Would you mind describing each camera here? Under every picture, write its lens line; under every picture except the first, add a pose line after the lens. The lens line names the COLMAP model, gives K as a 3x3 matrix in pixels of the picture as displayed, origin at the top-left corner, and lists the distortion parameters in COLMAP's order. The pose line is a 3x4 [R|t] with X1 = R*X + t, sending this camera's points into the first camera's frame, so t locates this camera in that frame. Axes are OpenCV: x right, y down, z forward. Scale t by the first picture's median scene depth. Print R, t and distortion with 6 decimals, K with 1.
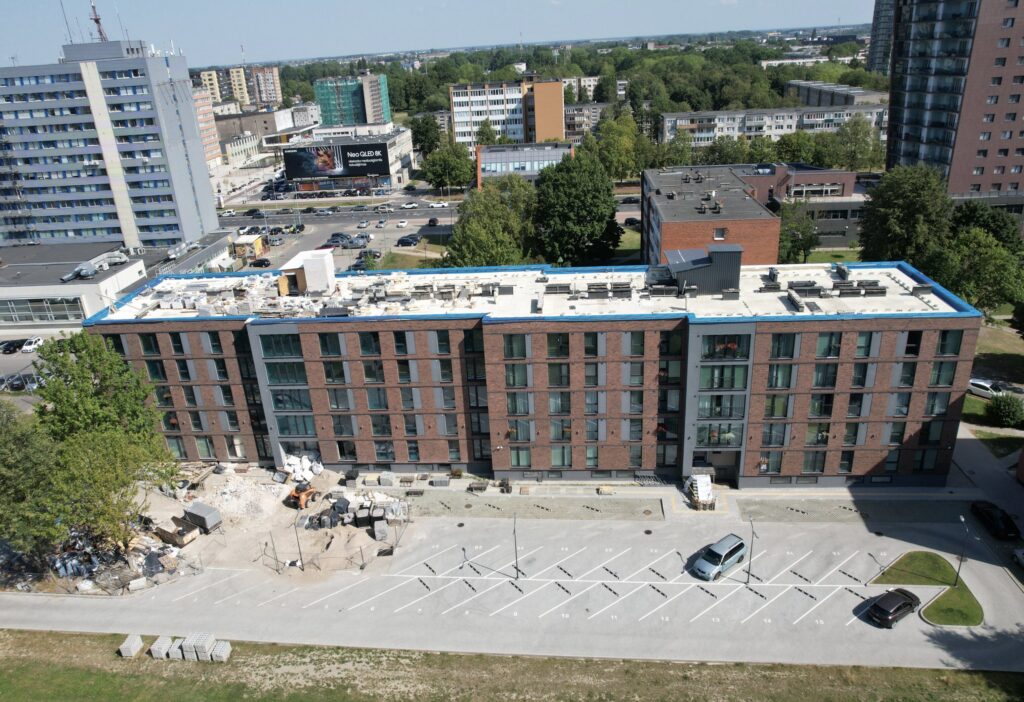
lens RADIAL K [[732.2, 0, 493.4], [0, 732.2, 359.2], [0, 0, 1]] dist [-0.055950, 0.038695]
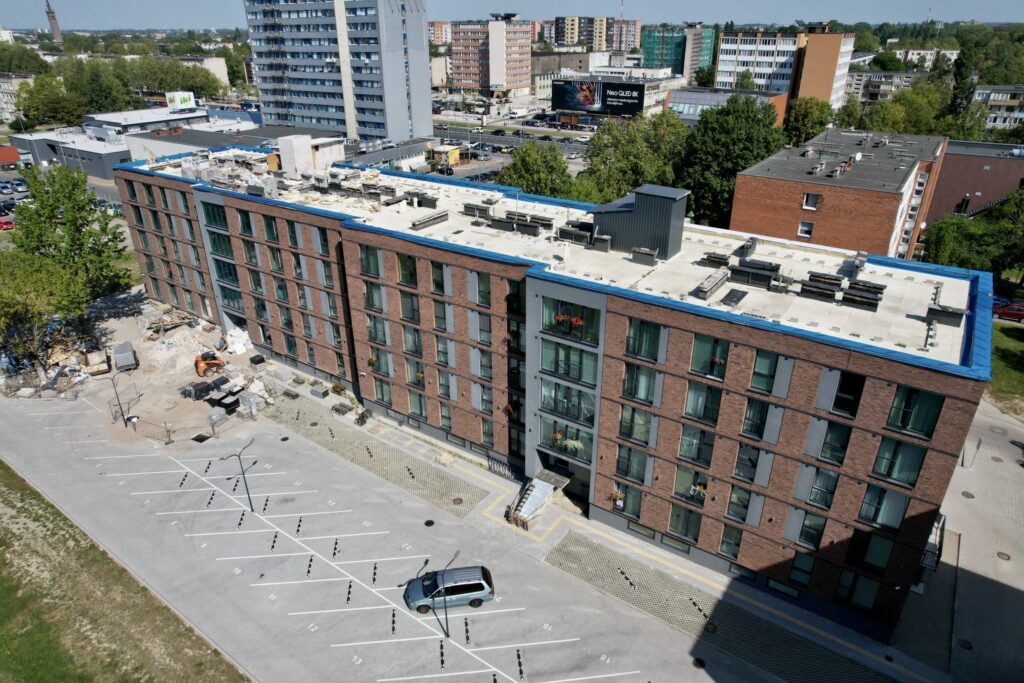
lens RADIAL K [[650.9, 0, 508.3], [0, 650.9, 345.1], [0, 0, 1]] dist [-0.064639, 0.053116]
pose [[0.872108, 0.267166, -0.409938, 0.462356], [-0.237271, 0.963597, 0.123224, -0.049491], [0.427937, -0.010199, 0.903751, 0.356075]]
